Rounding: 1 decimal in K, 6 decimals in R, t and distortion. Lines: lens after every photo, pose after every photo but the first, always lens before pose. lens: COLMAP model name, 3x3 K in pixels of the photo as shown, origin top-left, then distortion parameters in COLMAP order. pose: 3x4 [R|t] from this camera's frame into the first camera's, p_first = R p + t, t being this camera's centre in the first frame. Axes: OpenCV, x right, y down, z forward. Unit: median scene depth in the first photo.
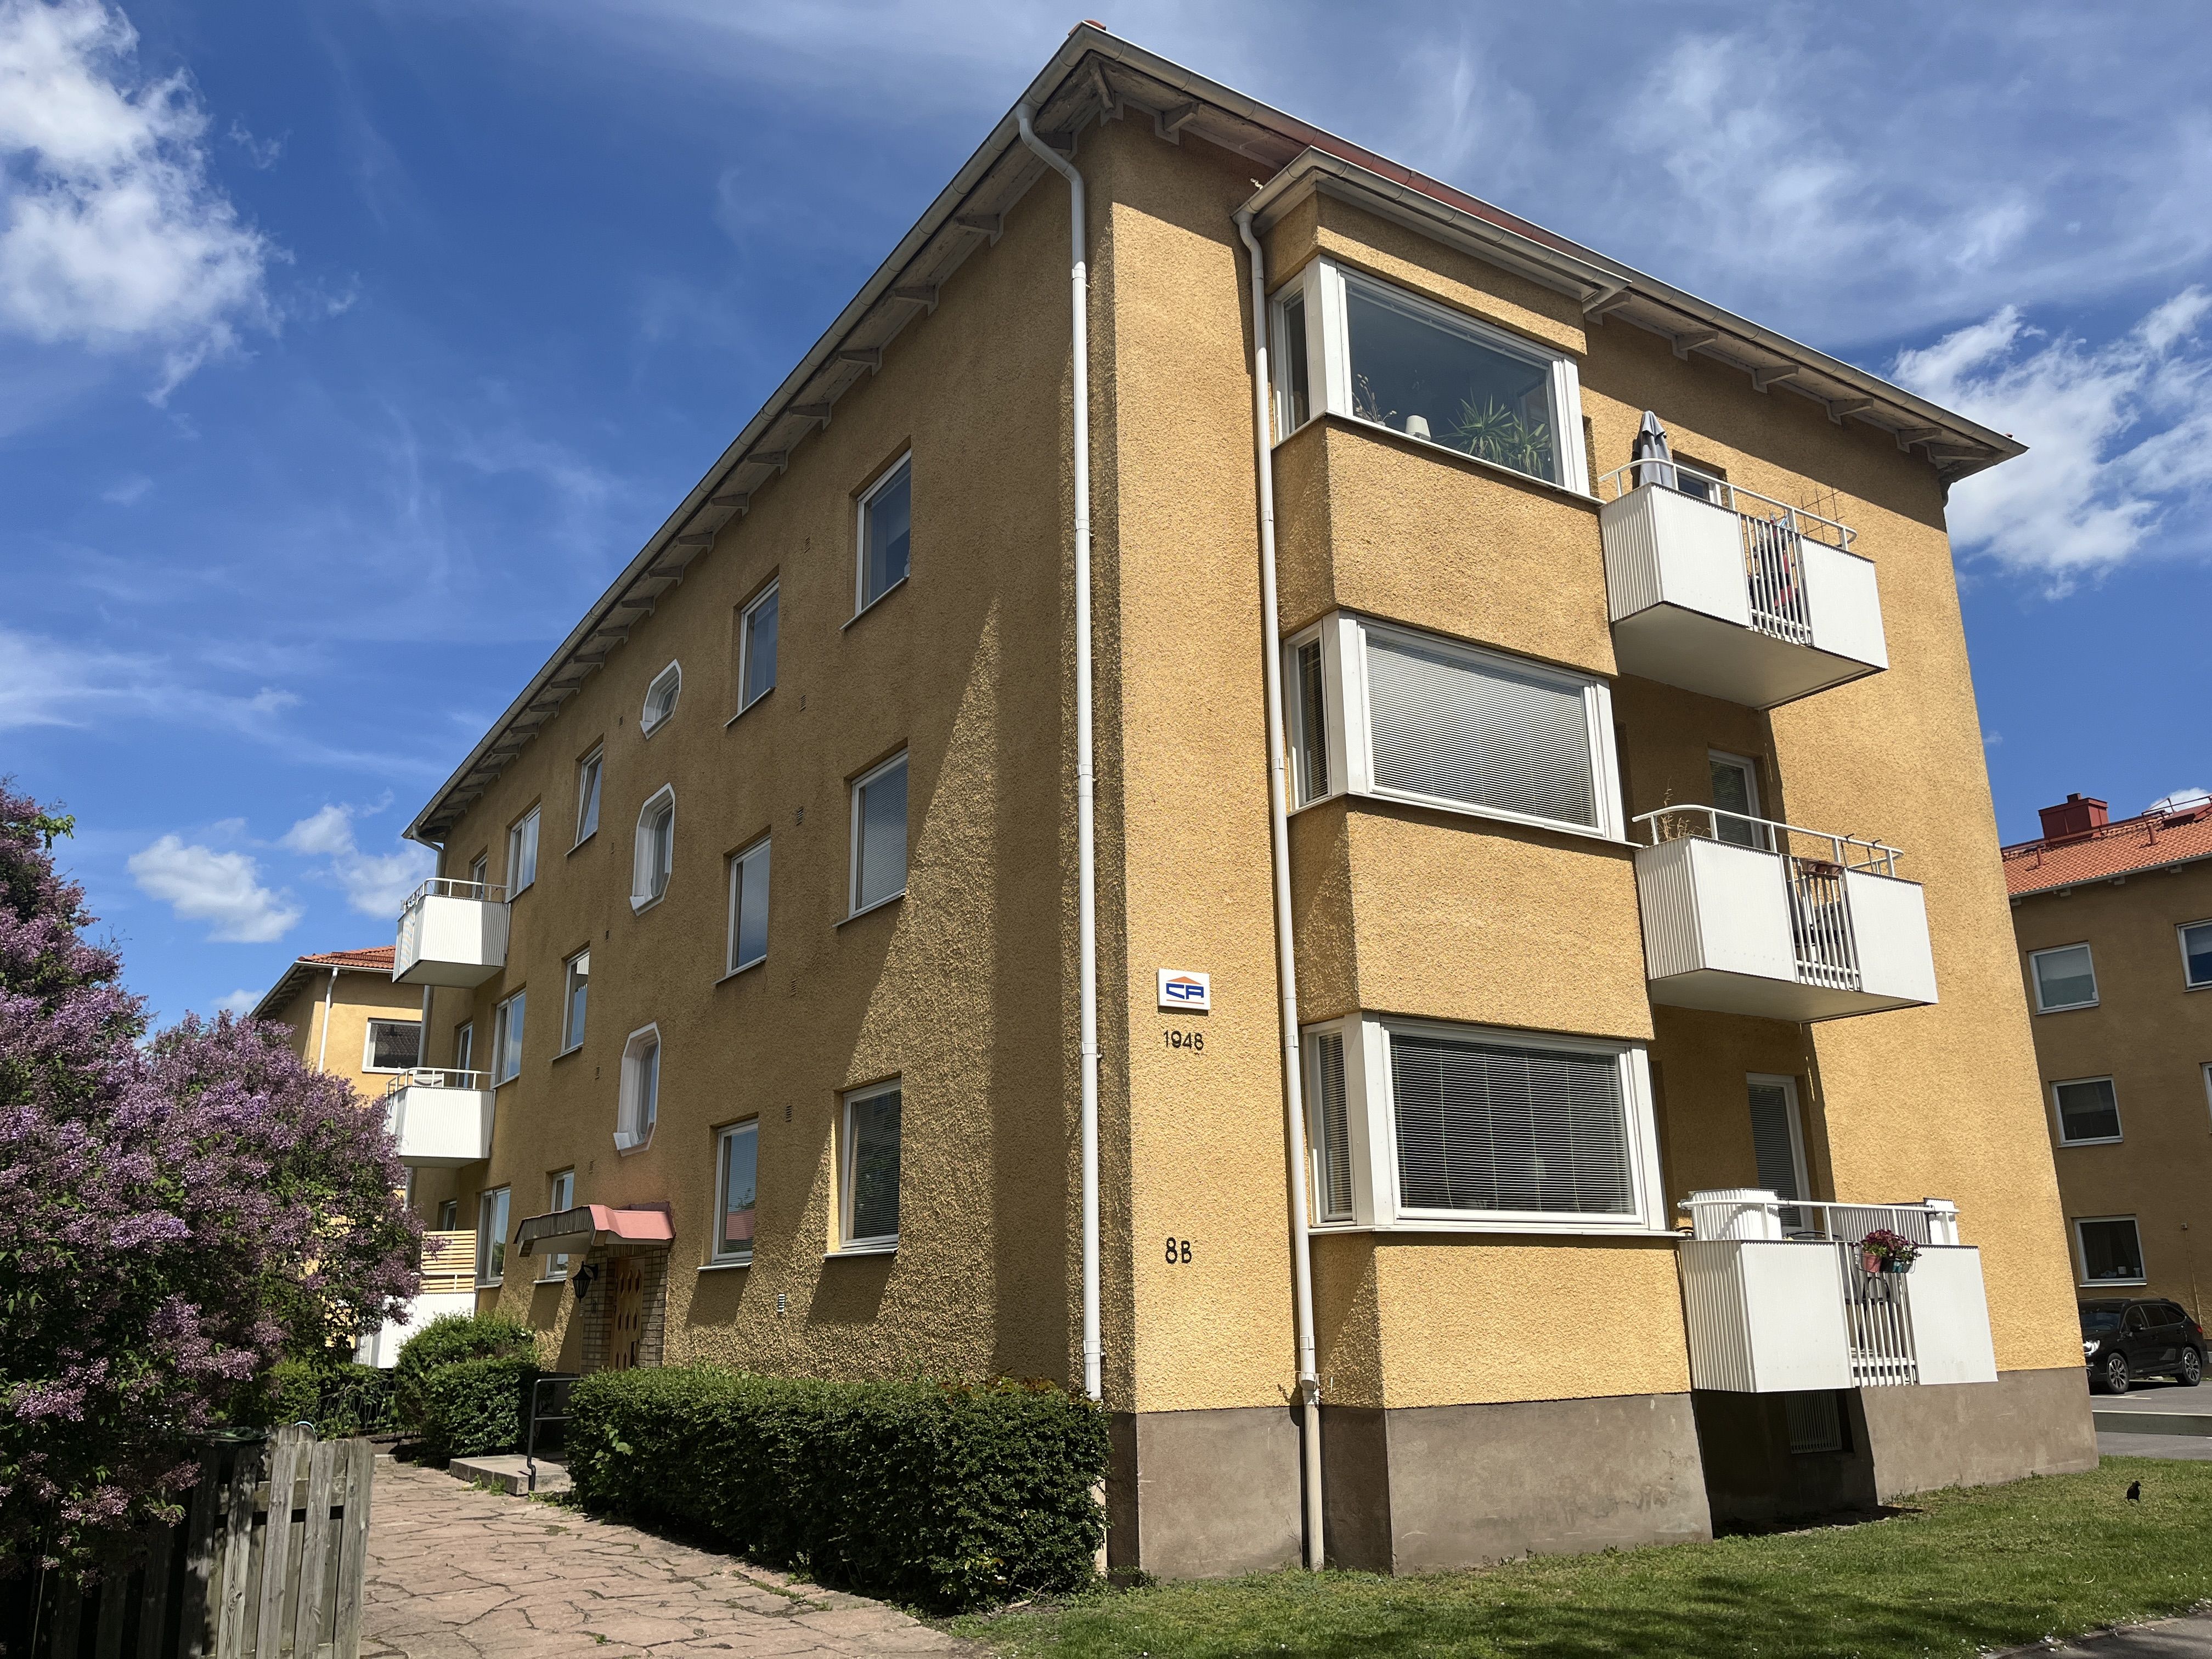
lens RADIAL K [[1681.4, 0, 1082.3], [0, 1681.4, 843.2], [0, 0, 1]] dist [0.025691, -0.010345]
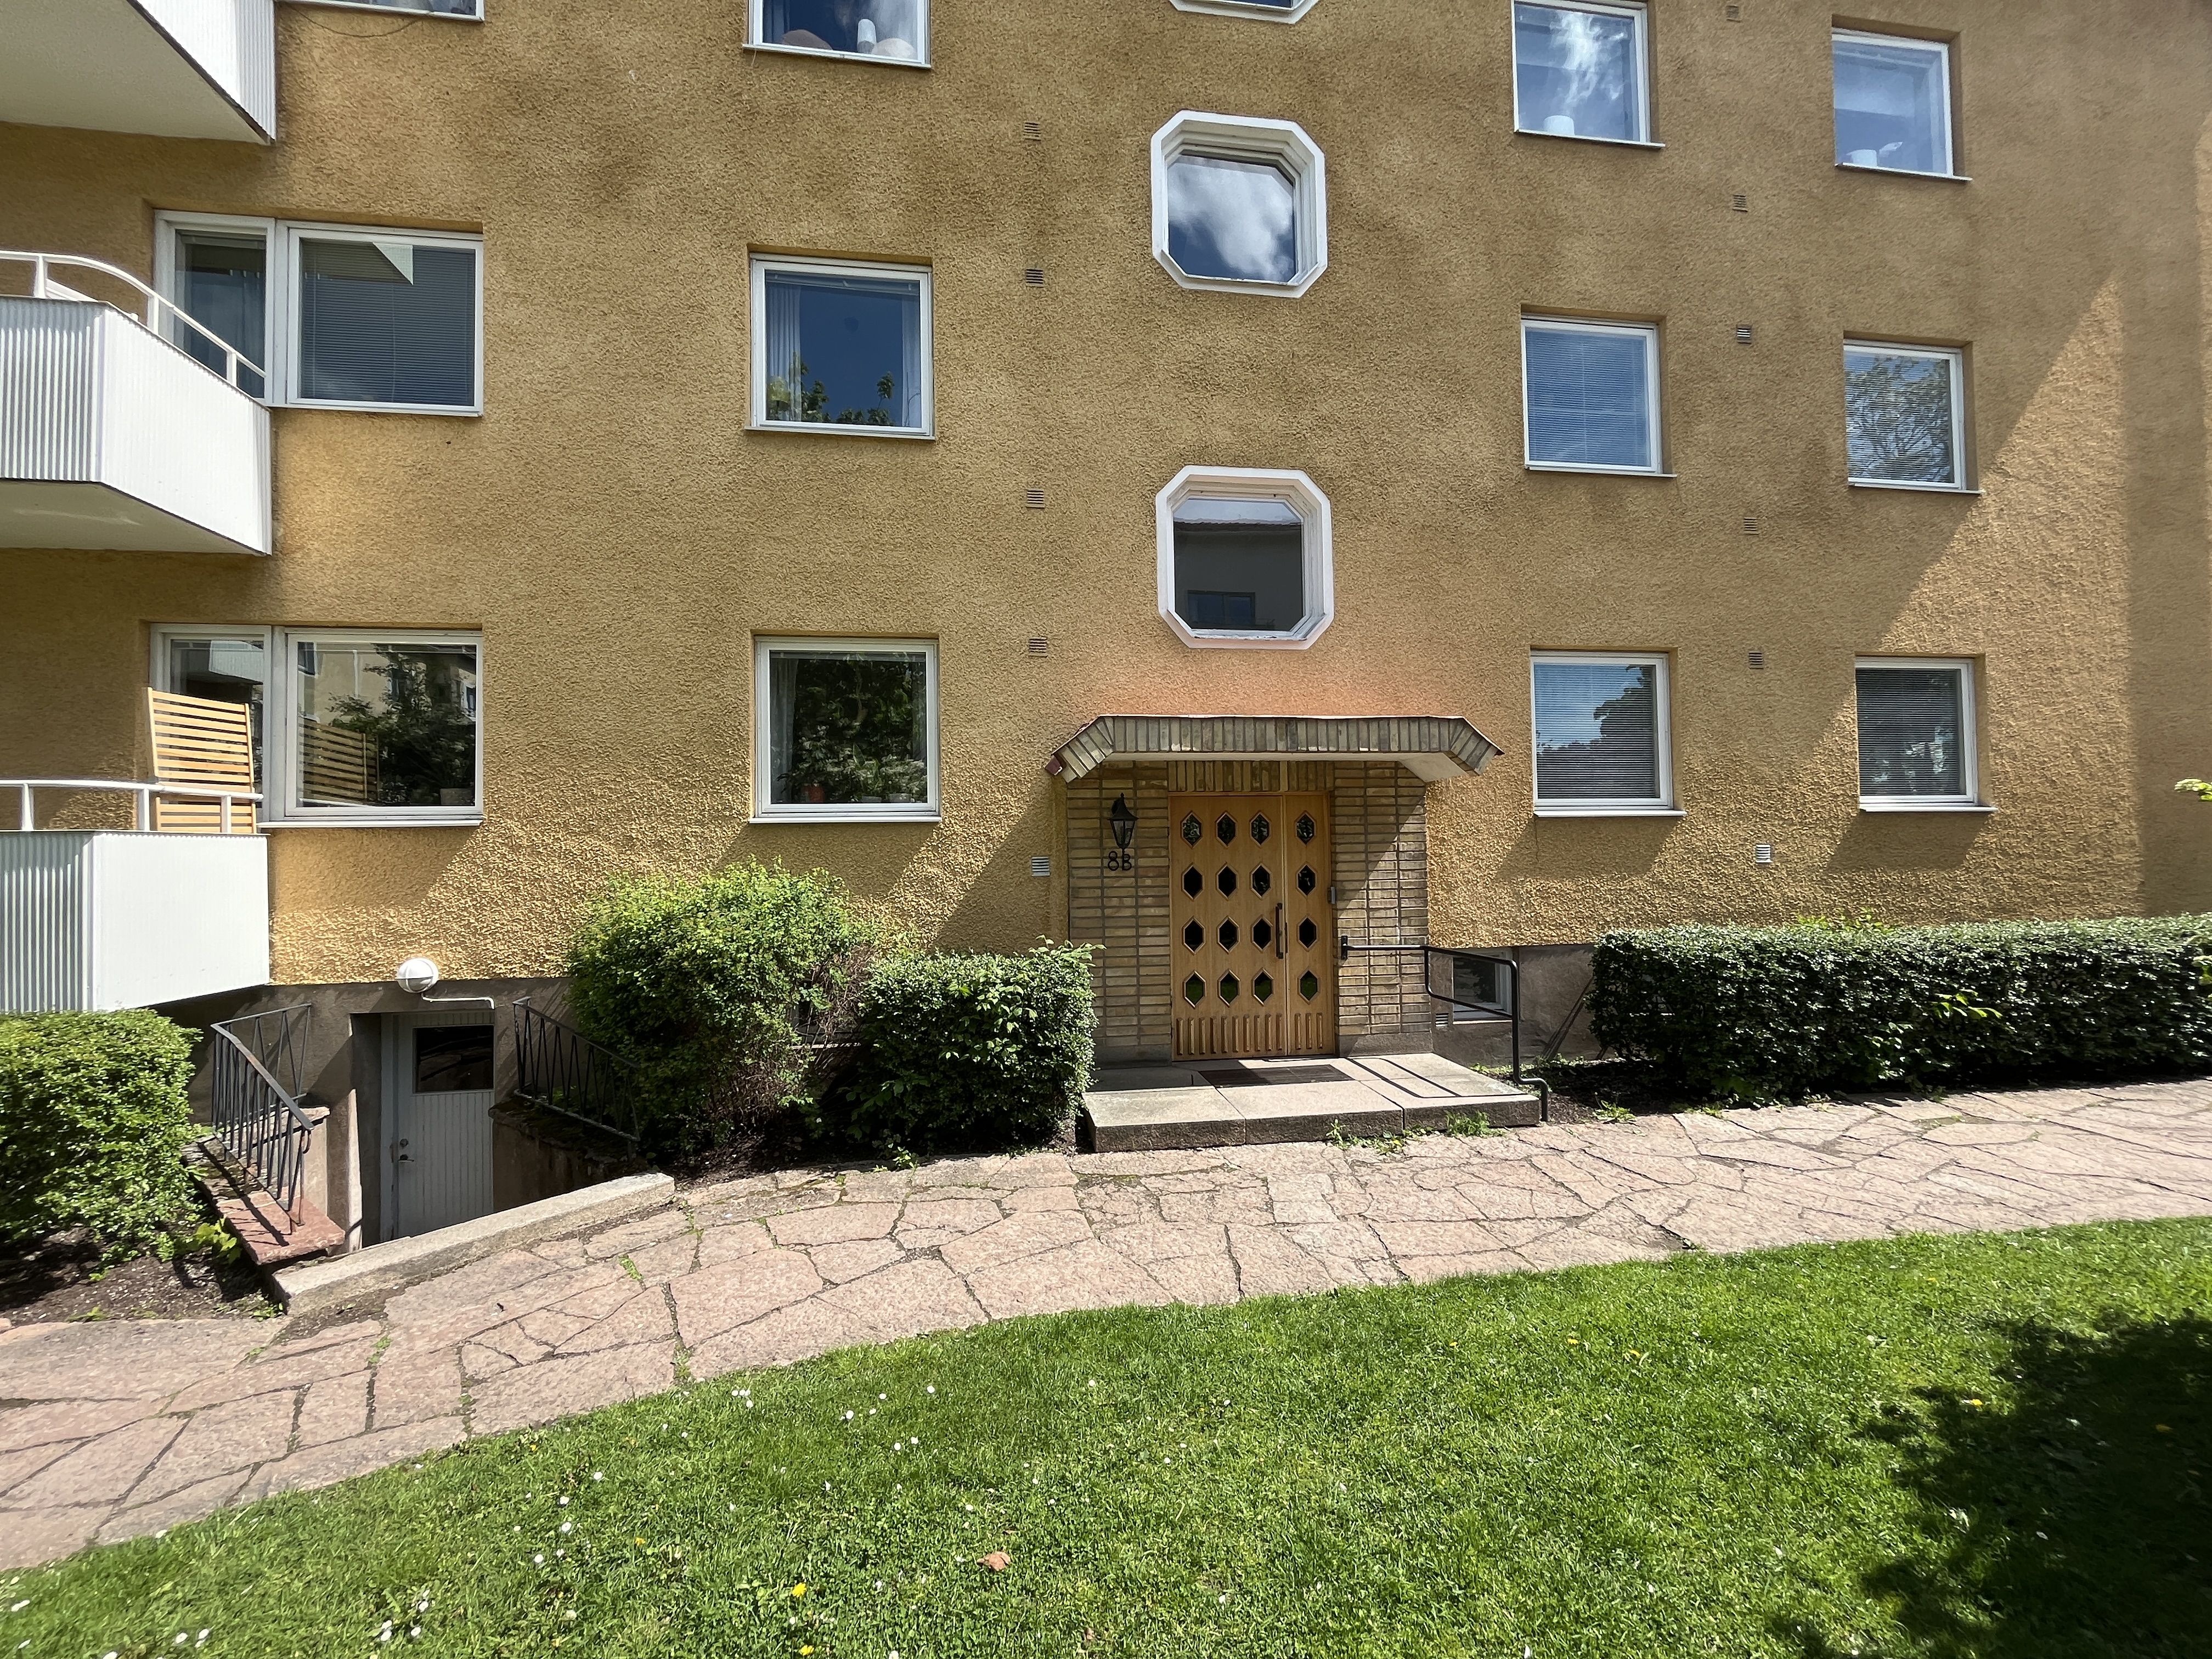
lens RADIAL K [[917.5, 0, 1096.9], [0, 917.5, 810.5], [0, 0, 1]] dist [0.002119, 0.000200]
pose [[0.406487, 0.039606, 0.912798, -0.605192], [-0.238084, 0.969136, 0.063973, 0.226739], [-0.882091, -0.243326, 0.403370, 0.836360]]
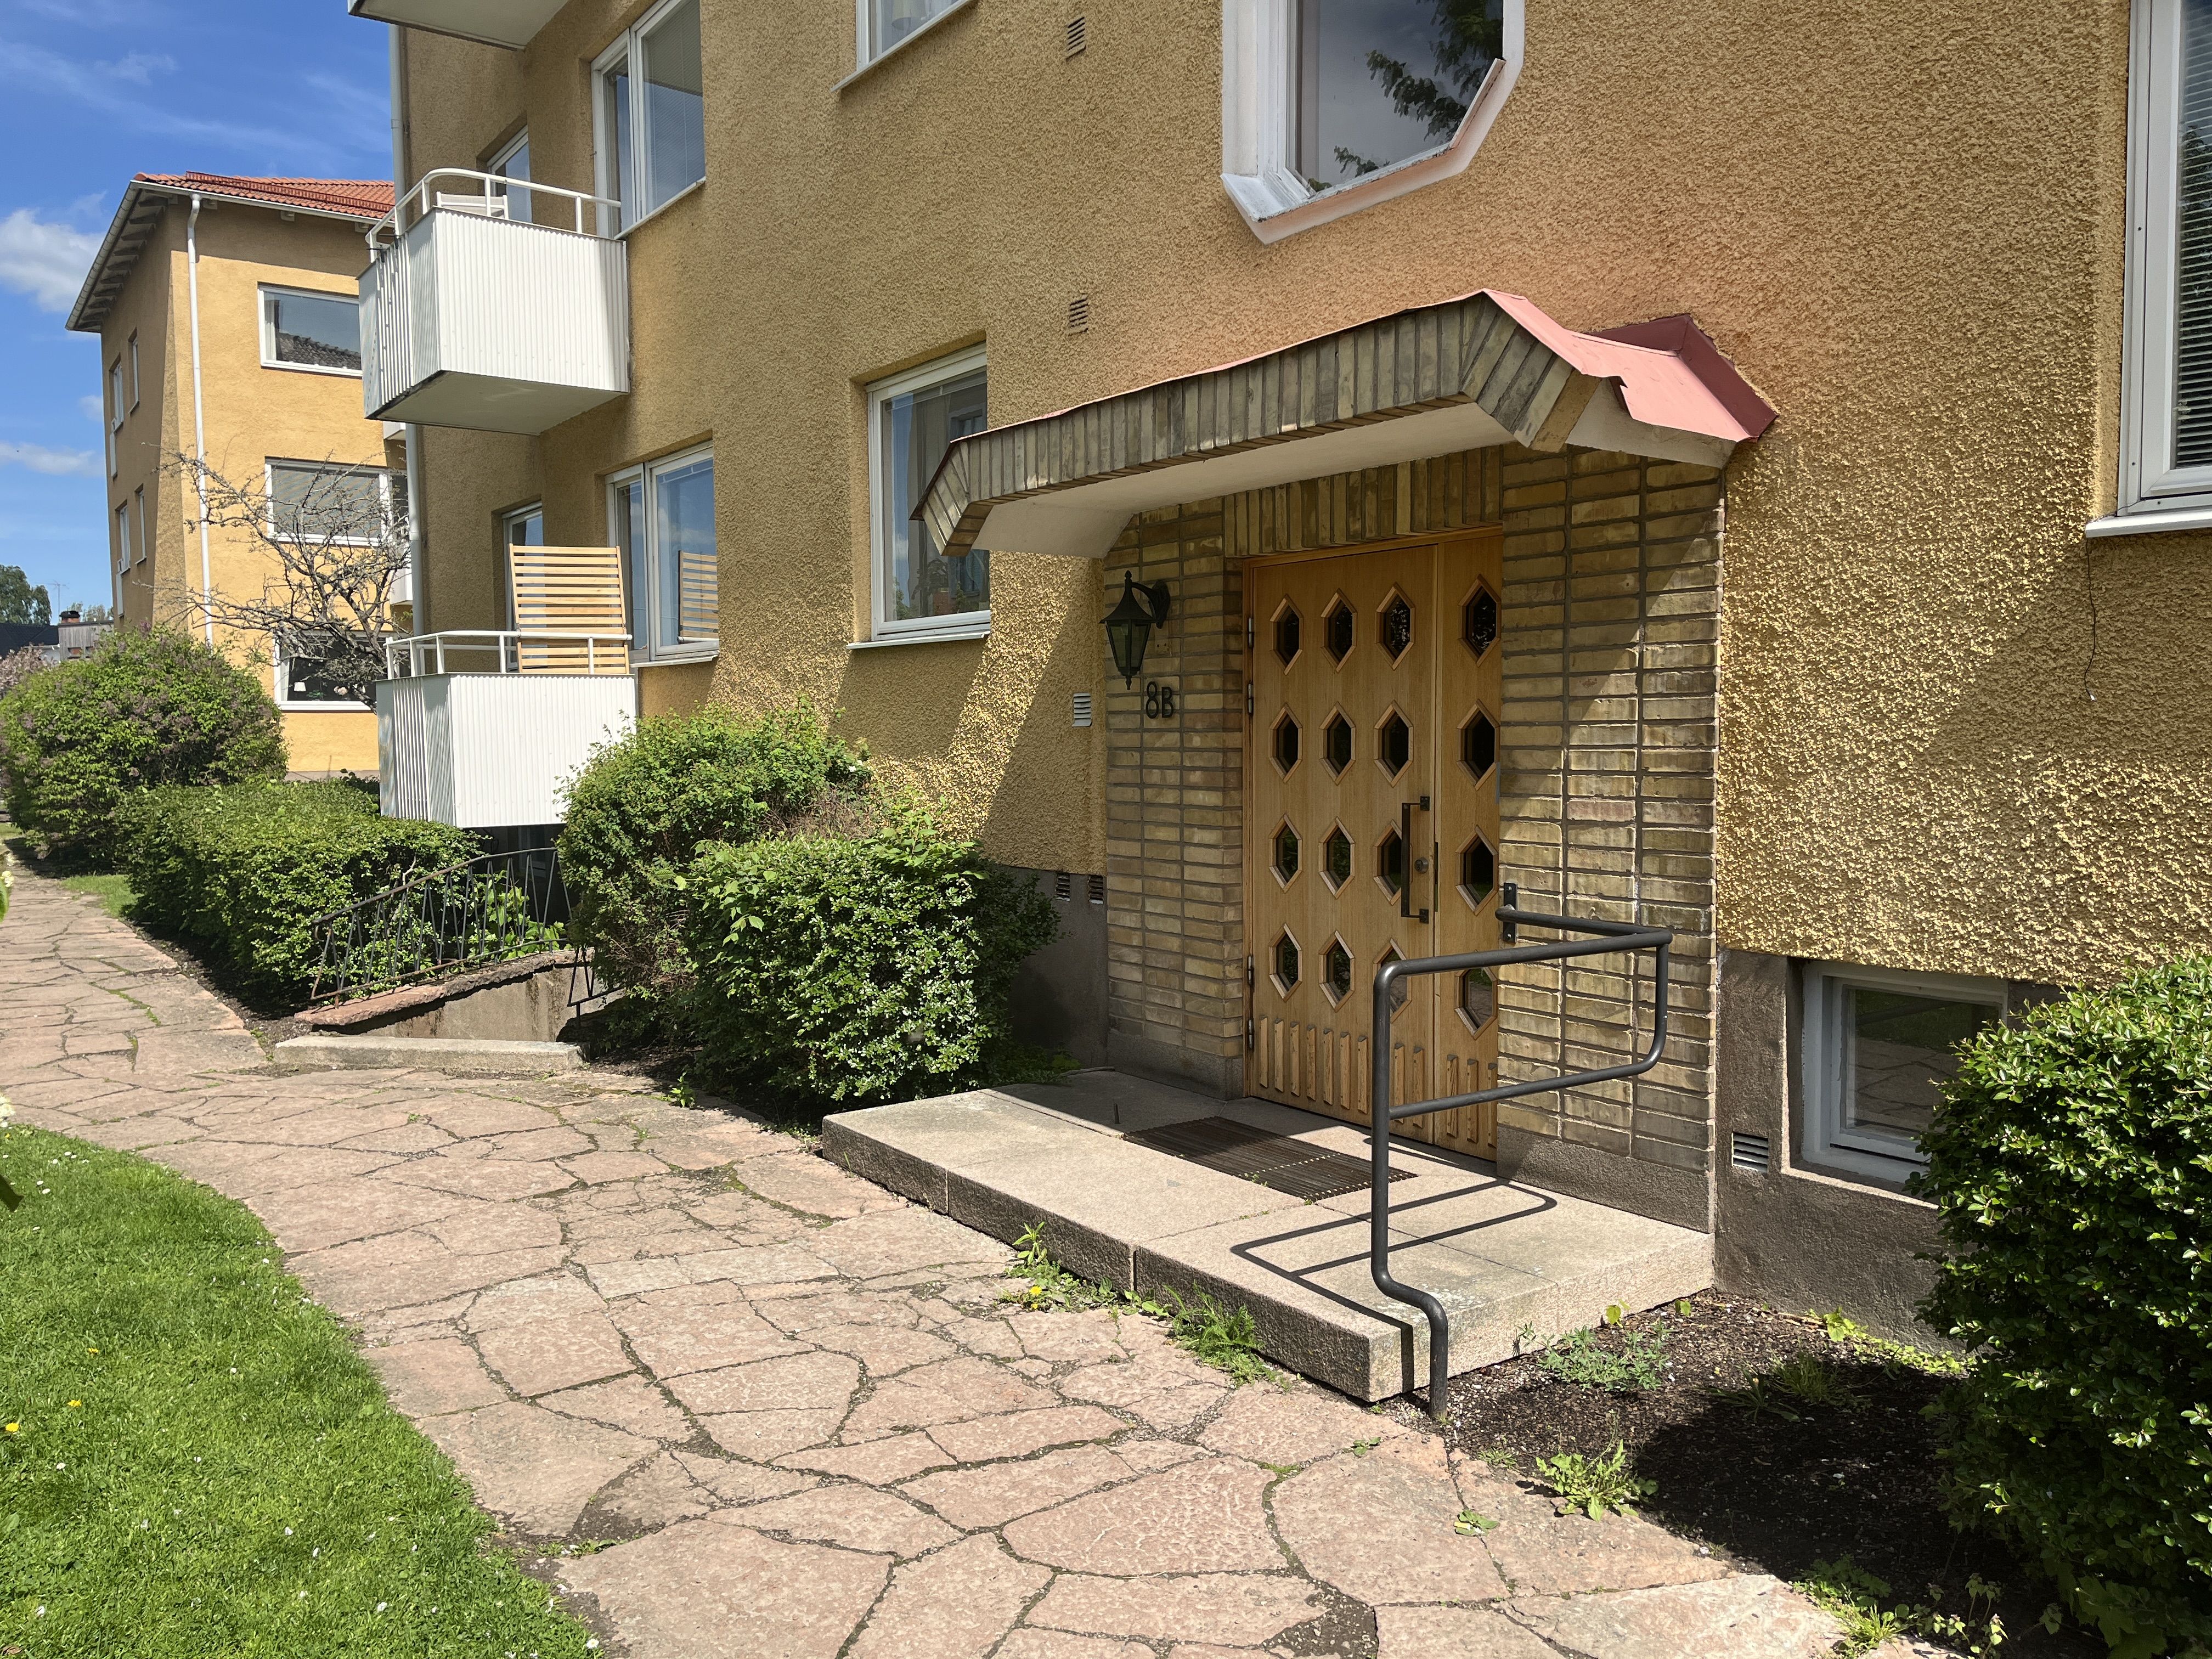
lens RADIAL K [[1681.4, 0, 1037.9], [0, 1681.4, 812.6], [0, 0, 1]] dist [0.025691, -0.010345]
pose [[0.999169, -0.008625, 0.039830, -0.314832], [-0.004771, 0.945873, 0.324501, 0.176844], [-0.040473, -0.324421, 0.945046, 0.635681]]
